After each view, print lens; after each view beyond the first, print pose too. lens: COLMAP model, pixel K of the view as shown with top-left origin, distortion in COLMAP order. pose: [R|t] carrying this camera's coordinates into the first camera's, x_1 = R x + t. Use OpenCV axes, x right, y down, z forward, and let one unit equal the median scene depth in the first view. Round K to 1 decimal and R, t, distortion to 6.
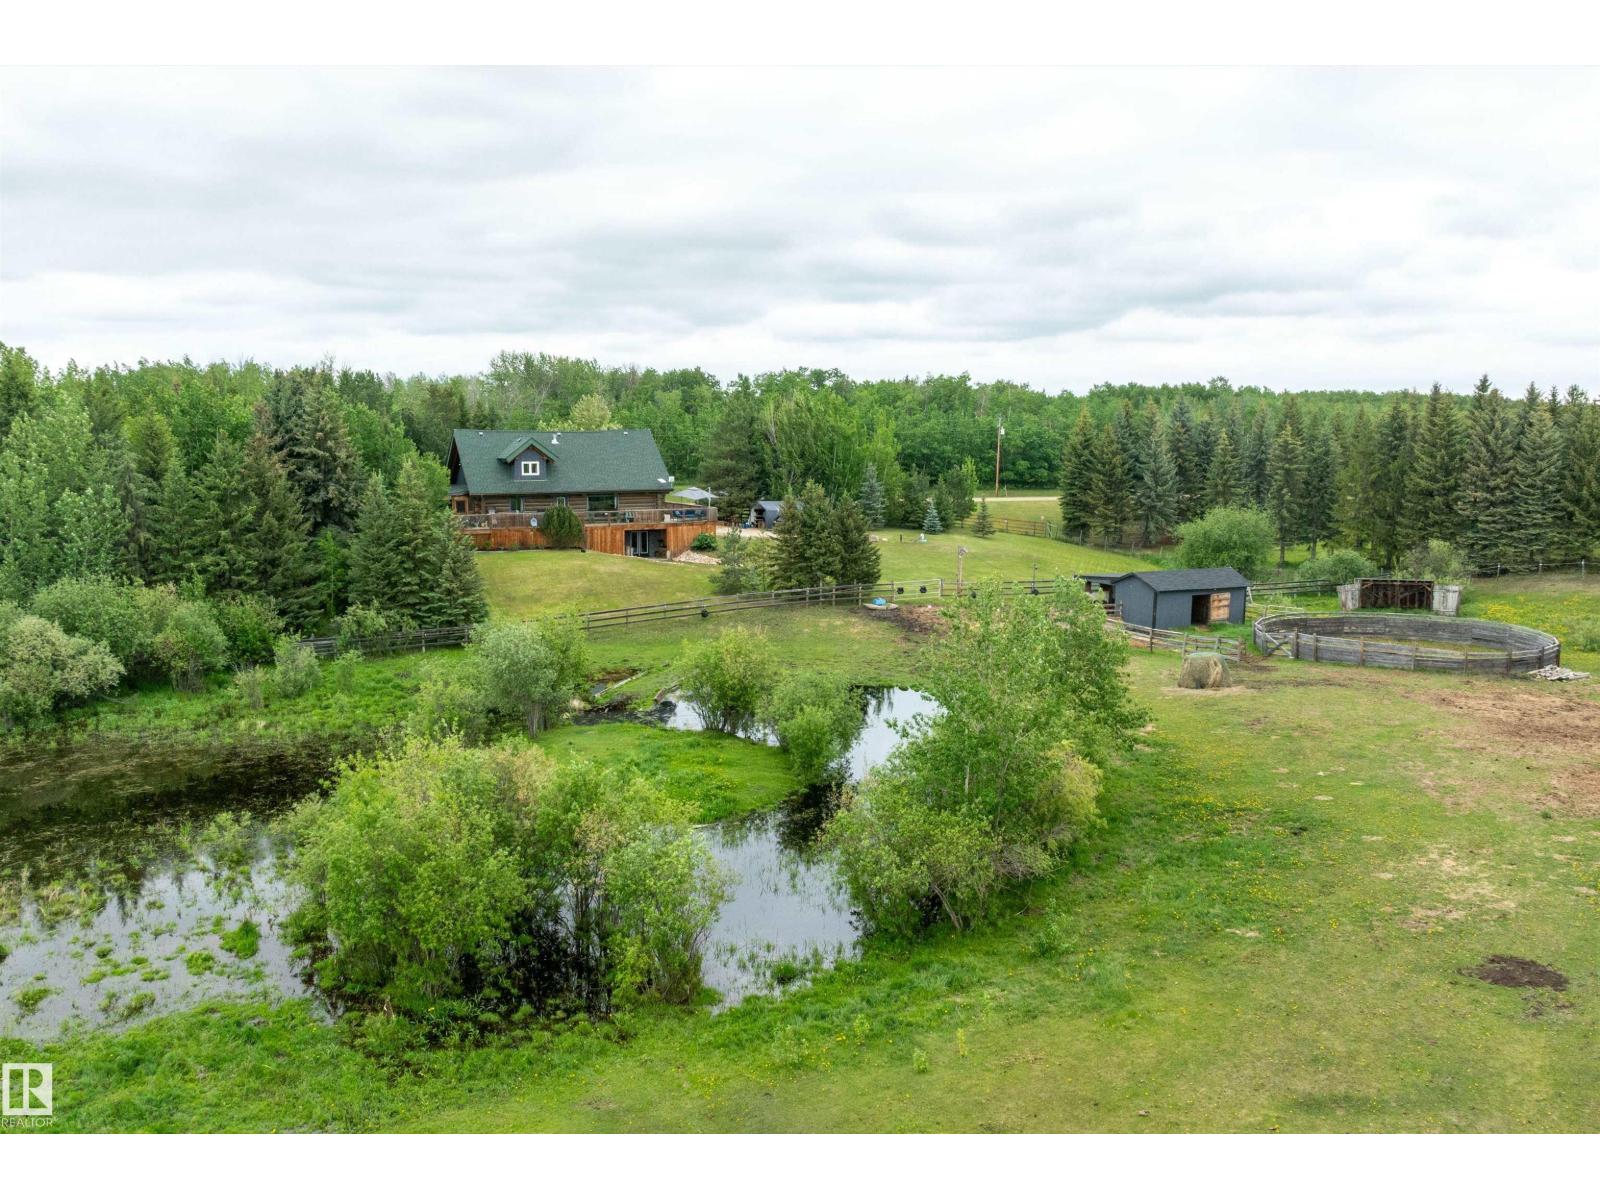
lens RADIAL K [[1330.1, 0, 800.0], [0, 1330.1, 600.0], [0, 0, 1]] dist [-0.018182, -0.000622]
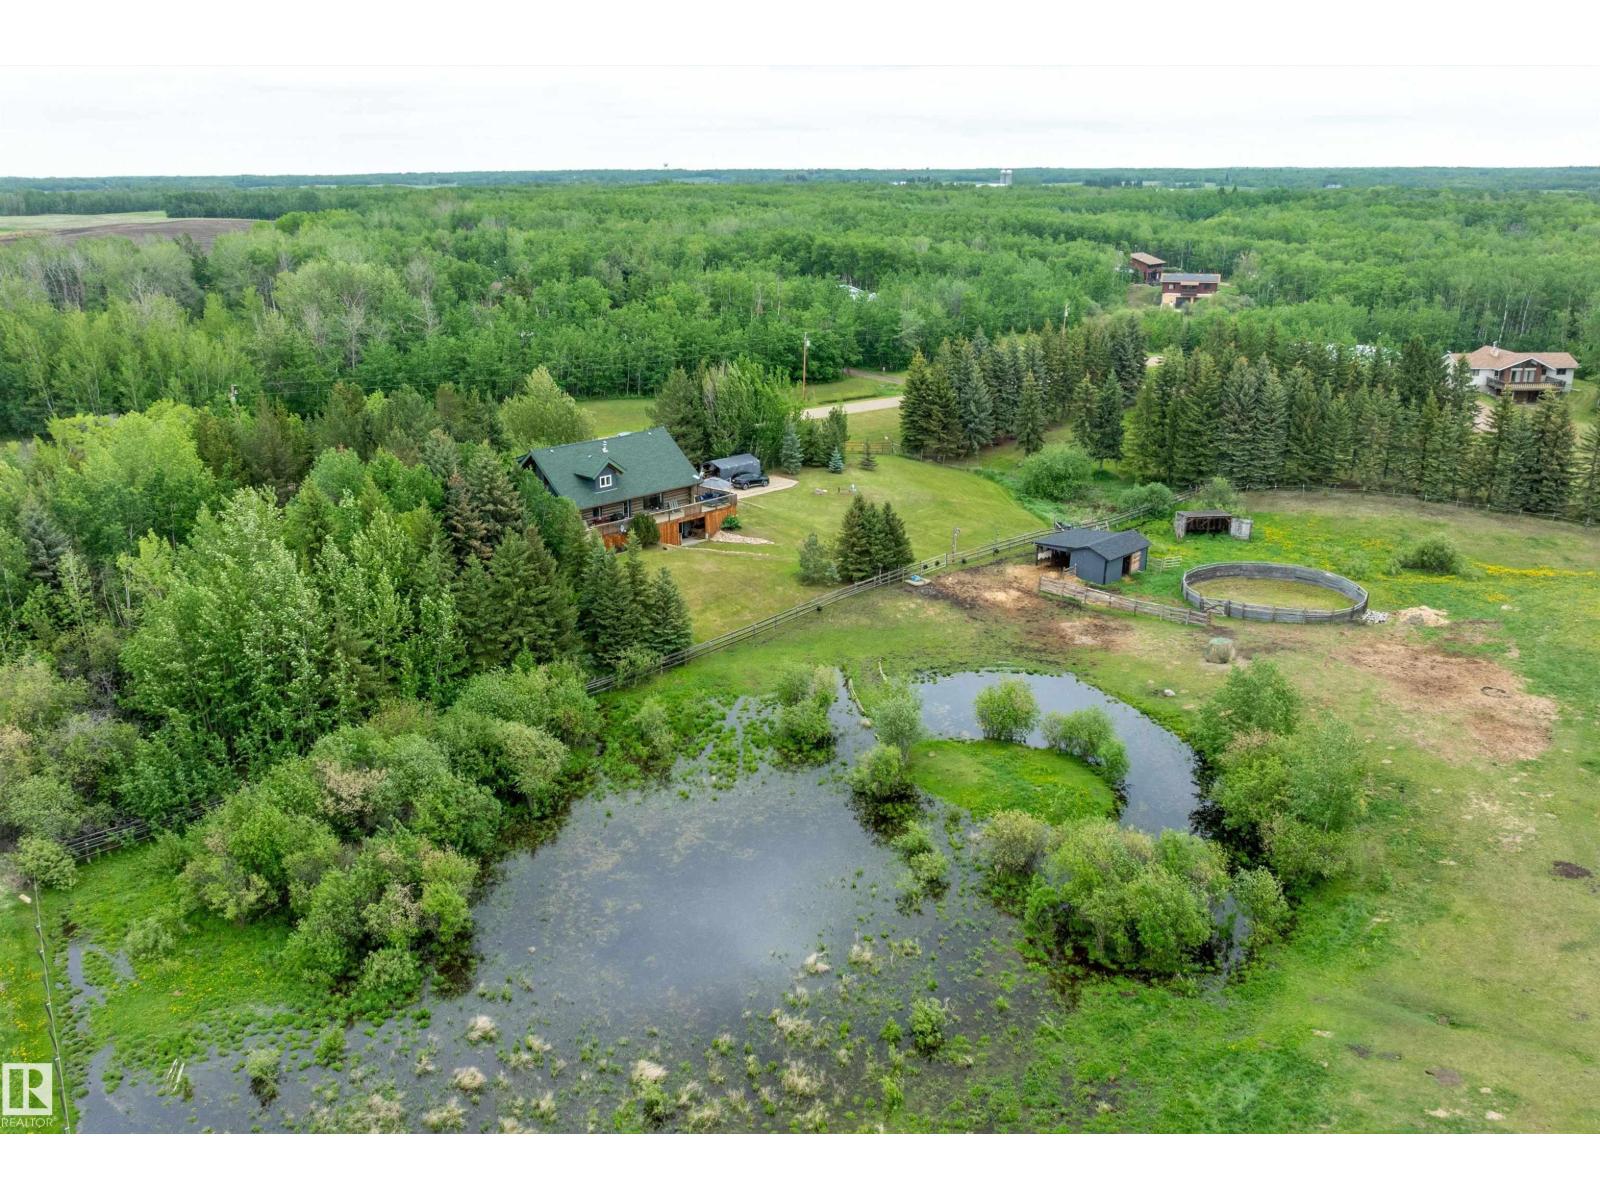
lens RADIAL K [[1330.1, 0, 800.0], [0, 1330.1, 600.0], [0, 0, 1]] dist [-0.018182, -0.000622]
pose [[0.937565, -0.109221, 0.330217, -0.450033], [0.047125, 0.980551, 0.190525, -0.216202], [-0.344604, -0.163069, 0.924476, -0.206147]]
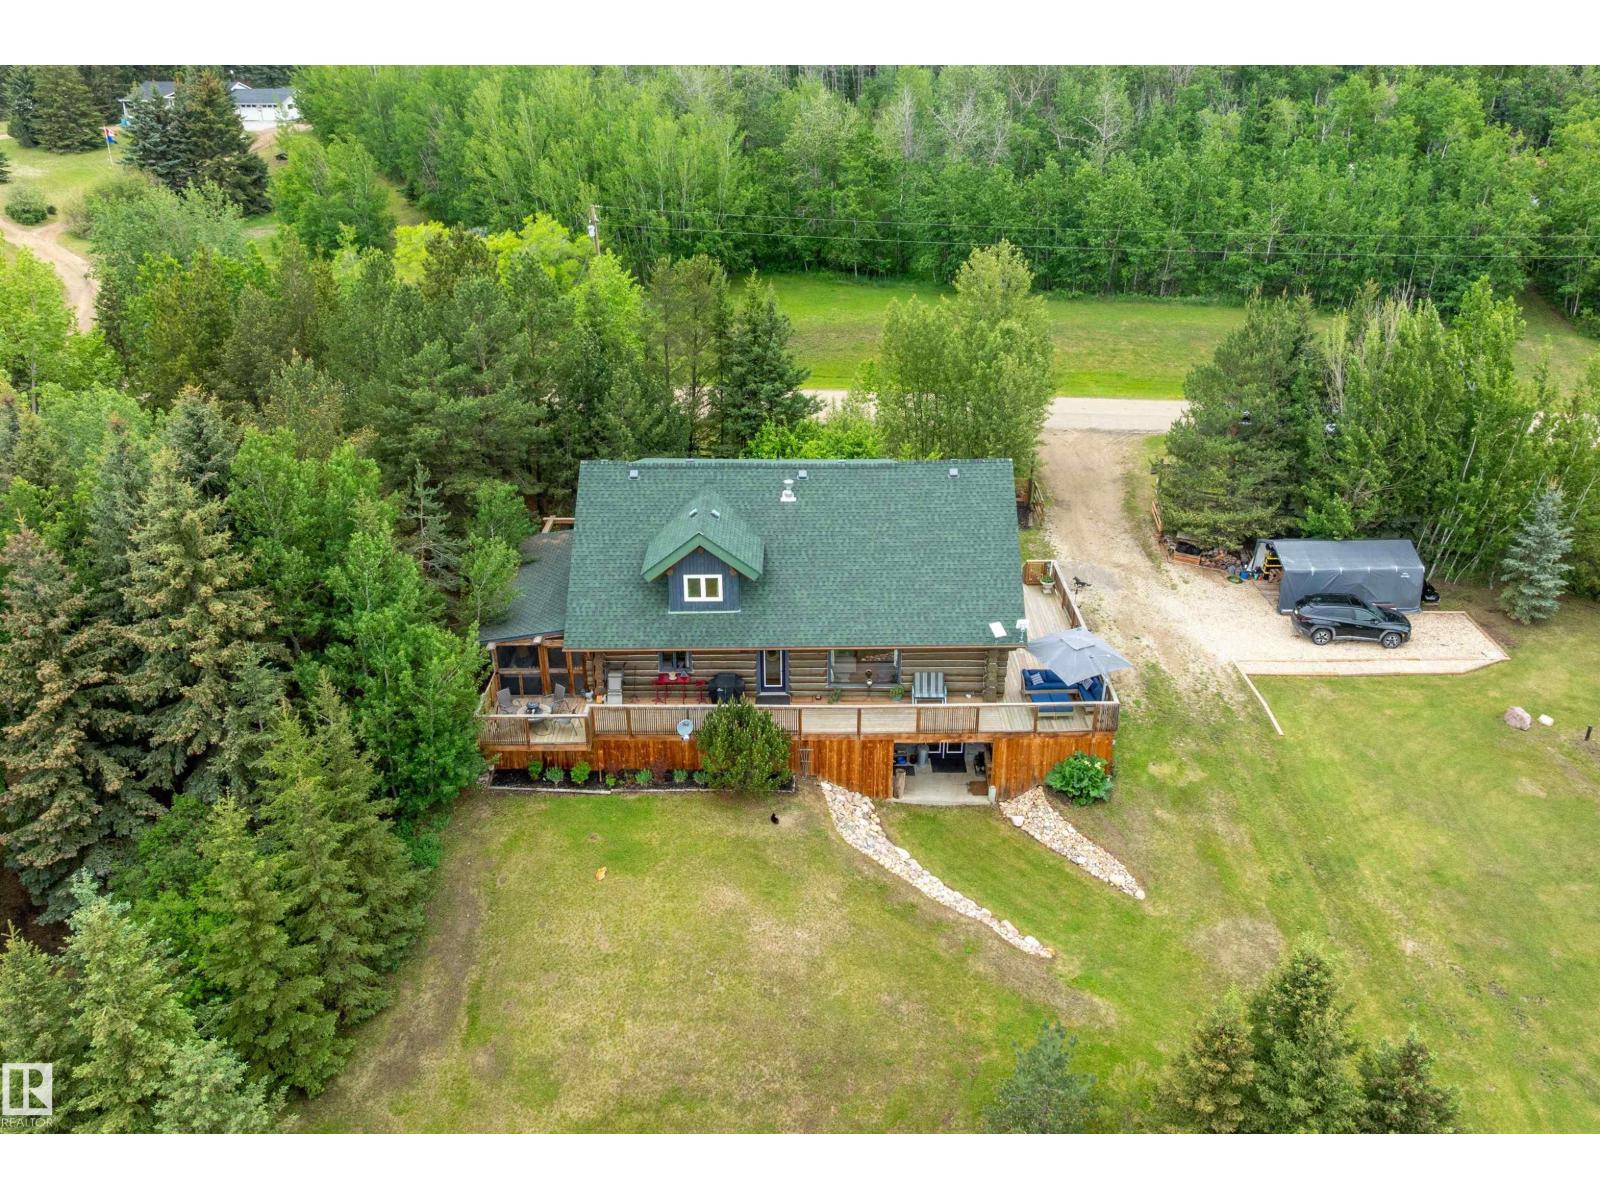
lens RADIAL K [[1330.1, 0, 800.0], [0, 1330.1, 600.0], [0, 0, 1]] dist [-0.018182, -0.000622]
pose [[0.902350, 0.177815, -0.392616, 0.007733], [-0.049359, 0.947571, 0.315712, -0.240948], [0.428169, -0.265503, 0.863817, 0.616296]]
